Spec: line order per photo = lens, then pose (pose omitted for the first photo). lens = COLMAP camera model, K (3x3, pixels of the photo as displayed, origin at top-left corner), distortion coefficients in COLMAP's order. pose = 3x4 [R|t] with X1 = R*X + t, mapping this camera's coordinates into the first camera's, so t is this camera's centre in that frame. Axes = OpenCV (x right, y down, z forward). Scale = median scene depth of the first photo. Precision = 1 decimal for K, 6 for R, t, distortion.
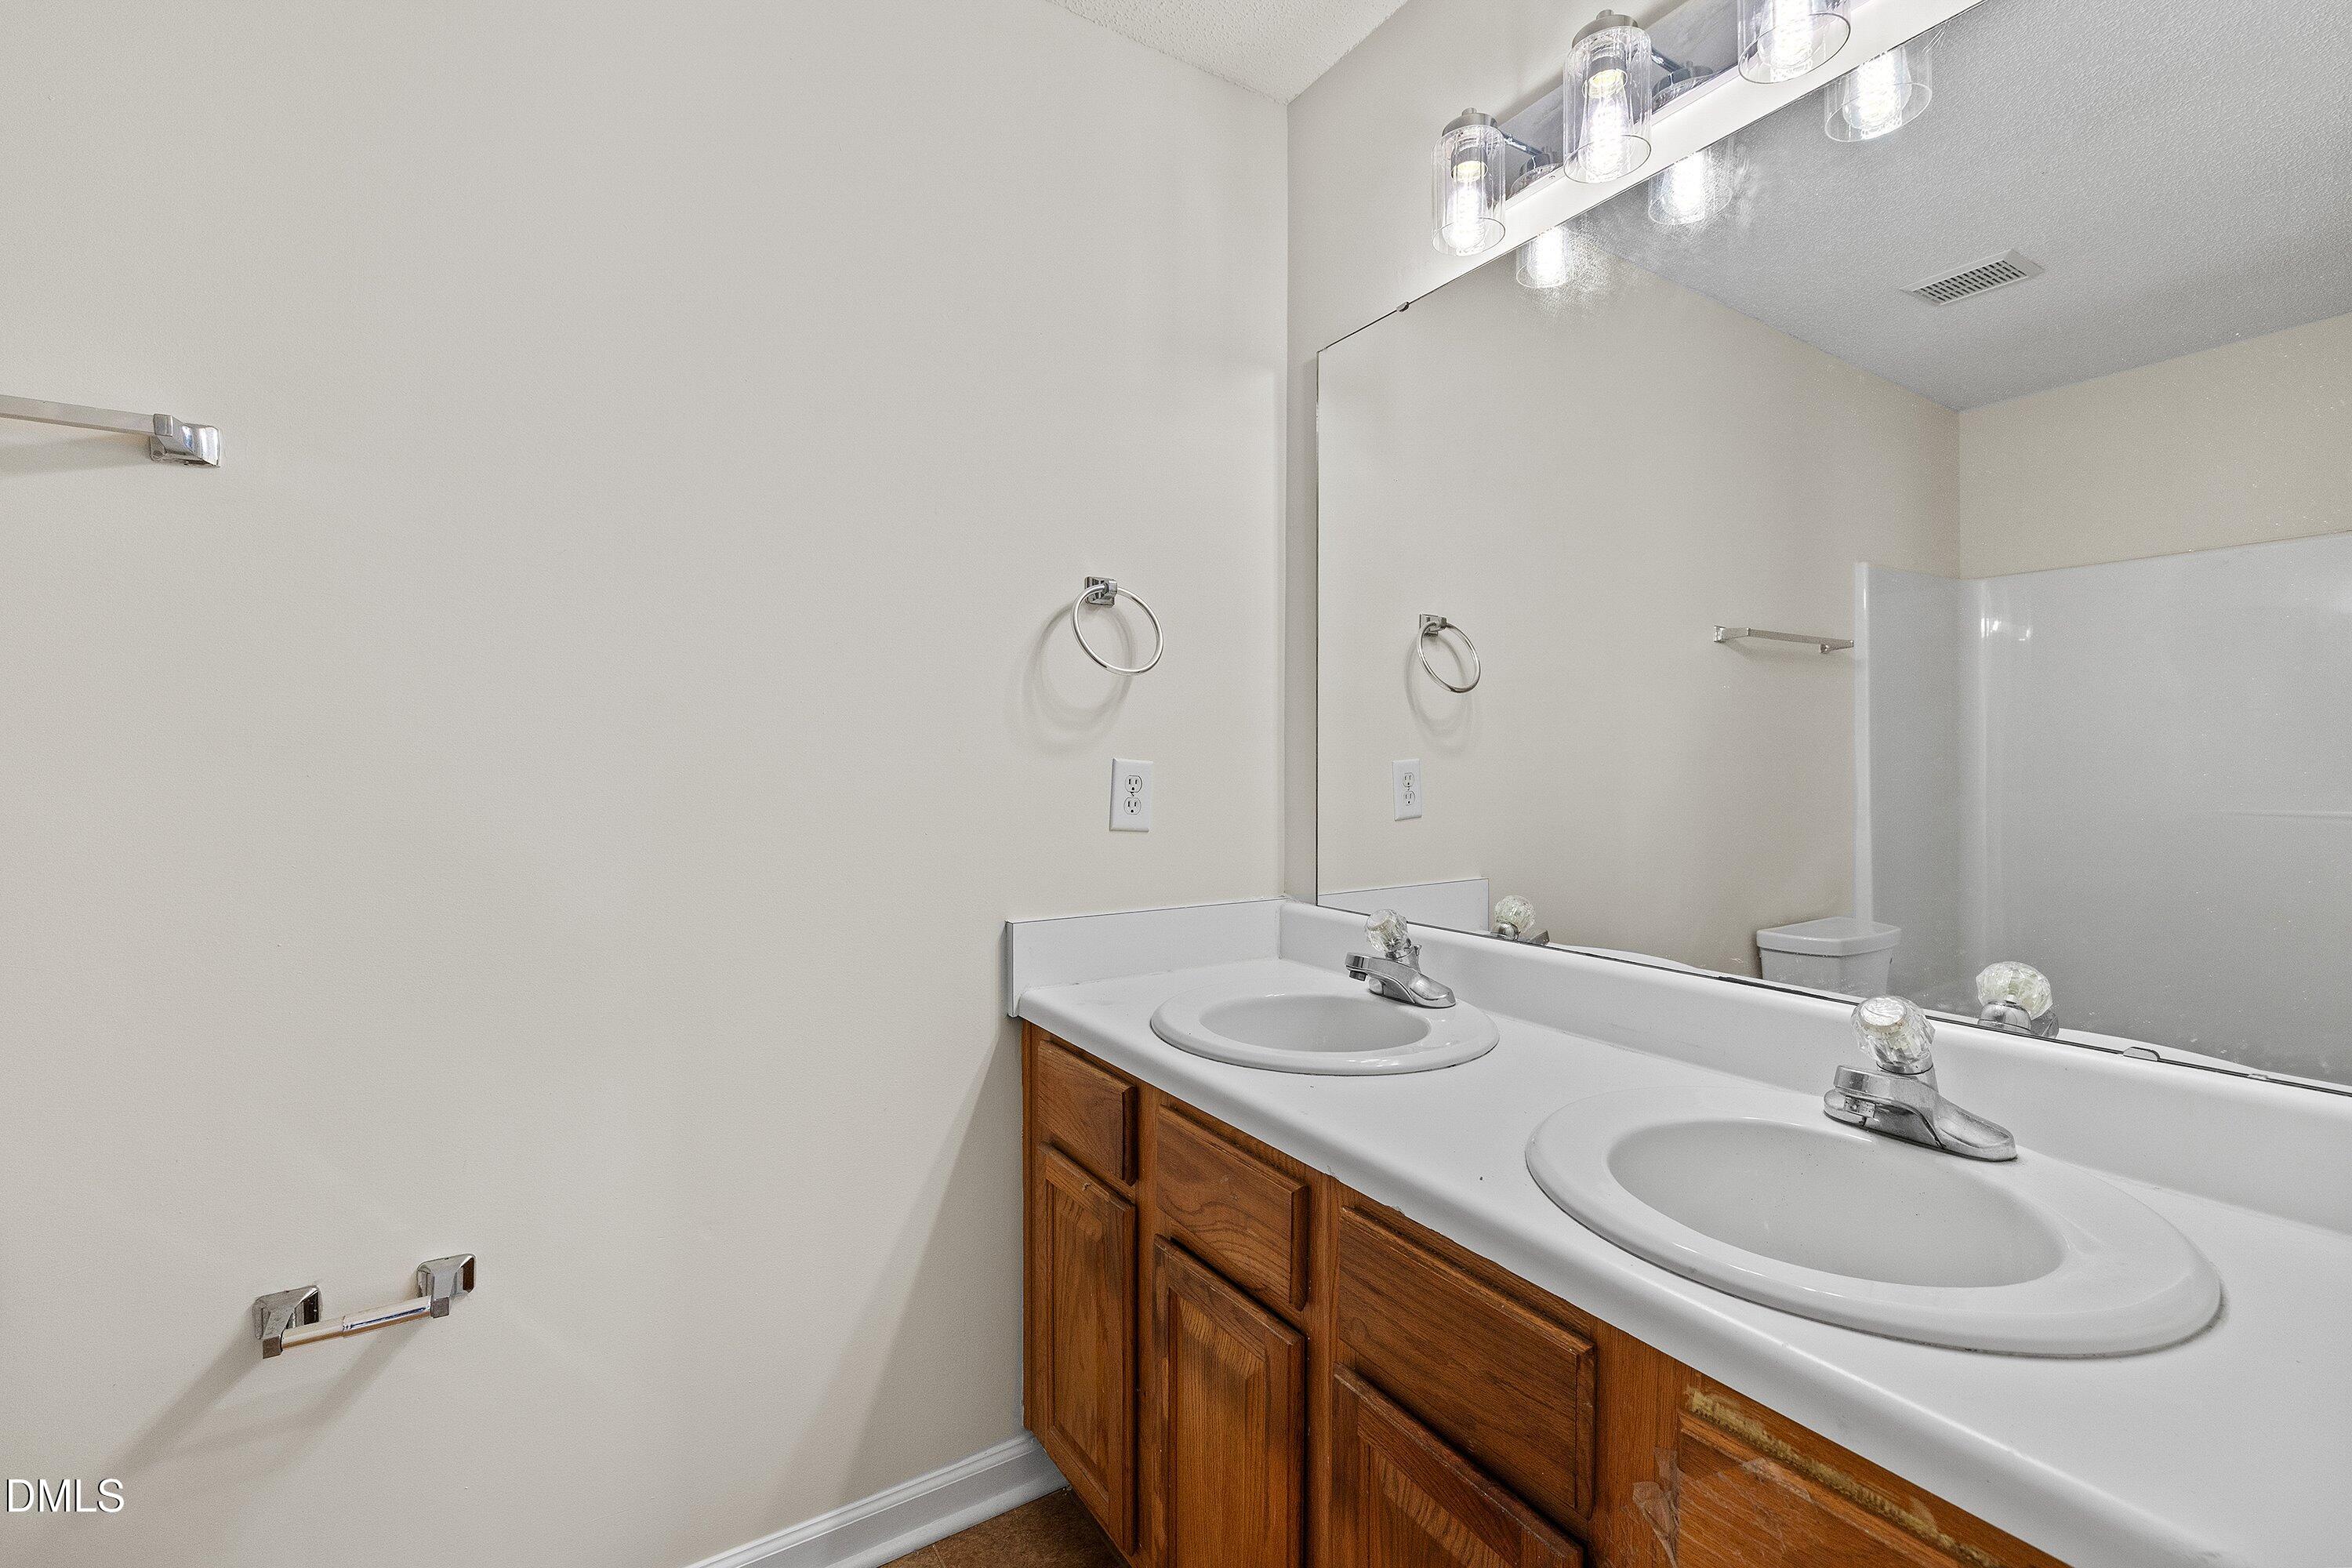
lens RADIAL K [[1015.1, 0, 1179.2], [0, 1015.1, 780.2], [0, 0, 1]] dist [0.001674, 0.000092]
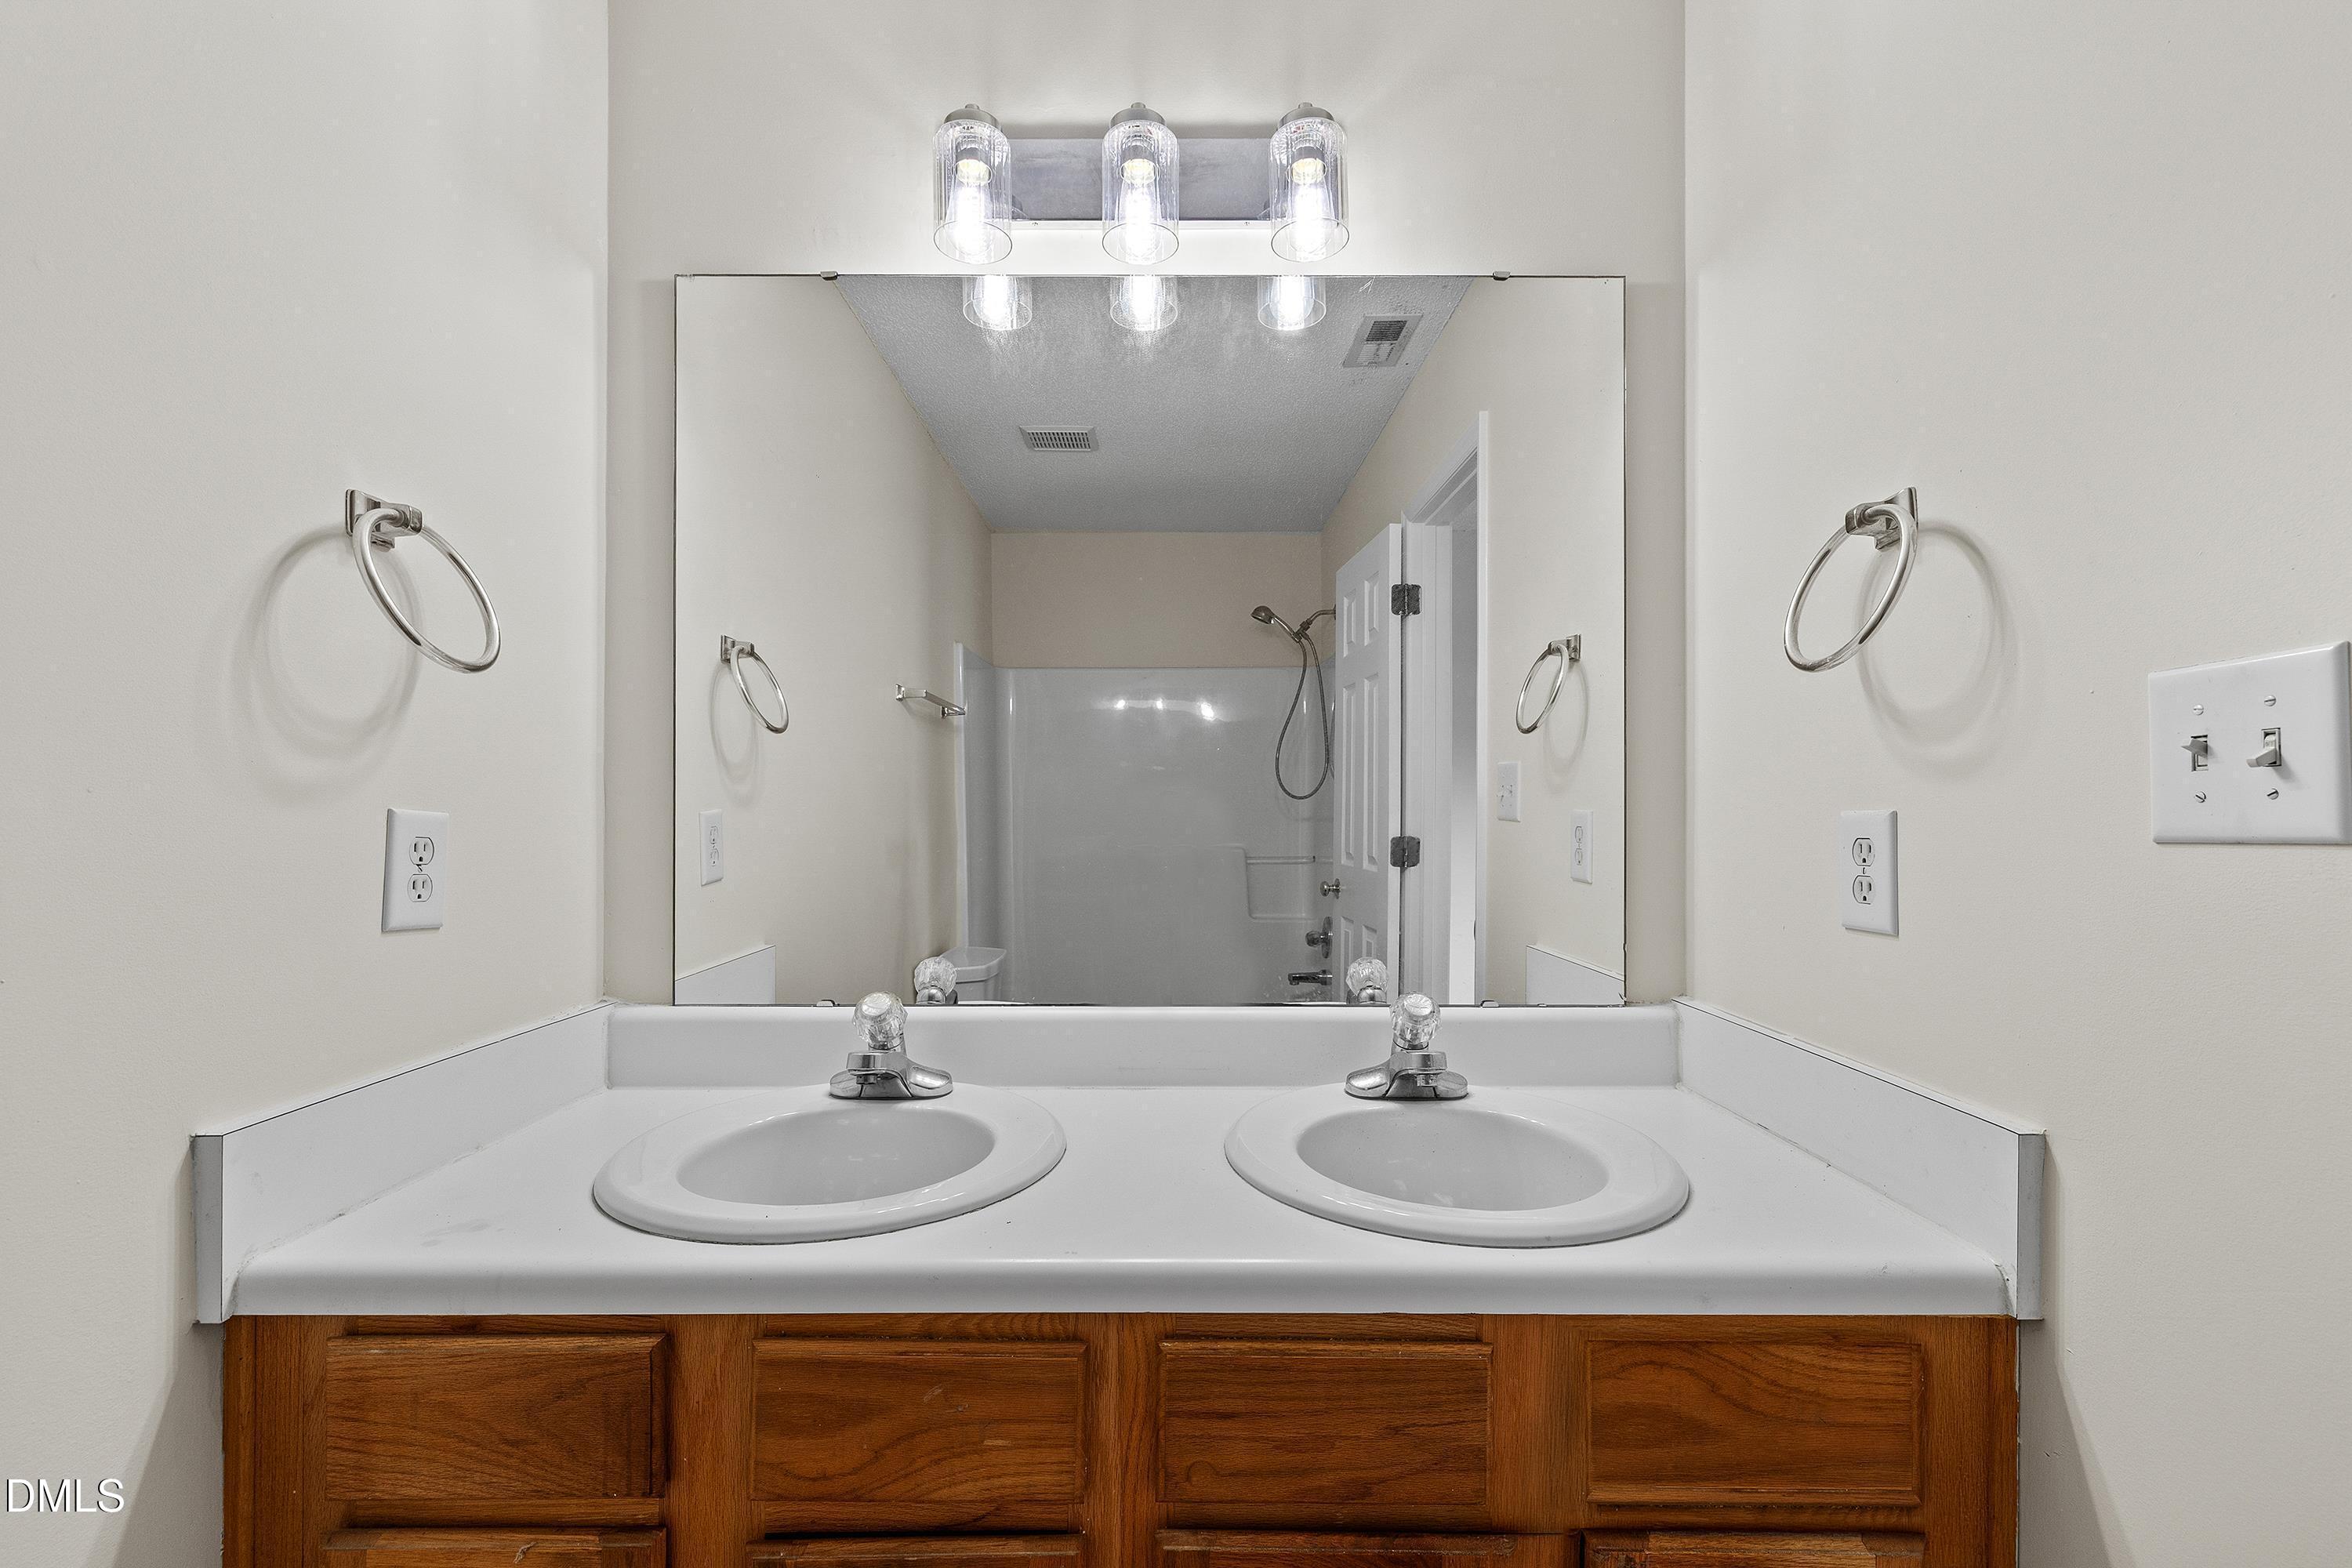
lens RADIAL K [[1001.3, 0, 1176.0], [0, 1001.3, 801.1], [0, 0, 1]] dist [-0.000087, -0.000253]
pose [[0.532281, 0.008472, 0.846526, -0.452038], [0.013771, 0.999731, -0.018664, -0.012466], [-0.846456, 0.021591, 0.532021, 0.446090]]
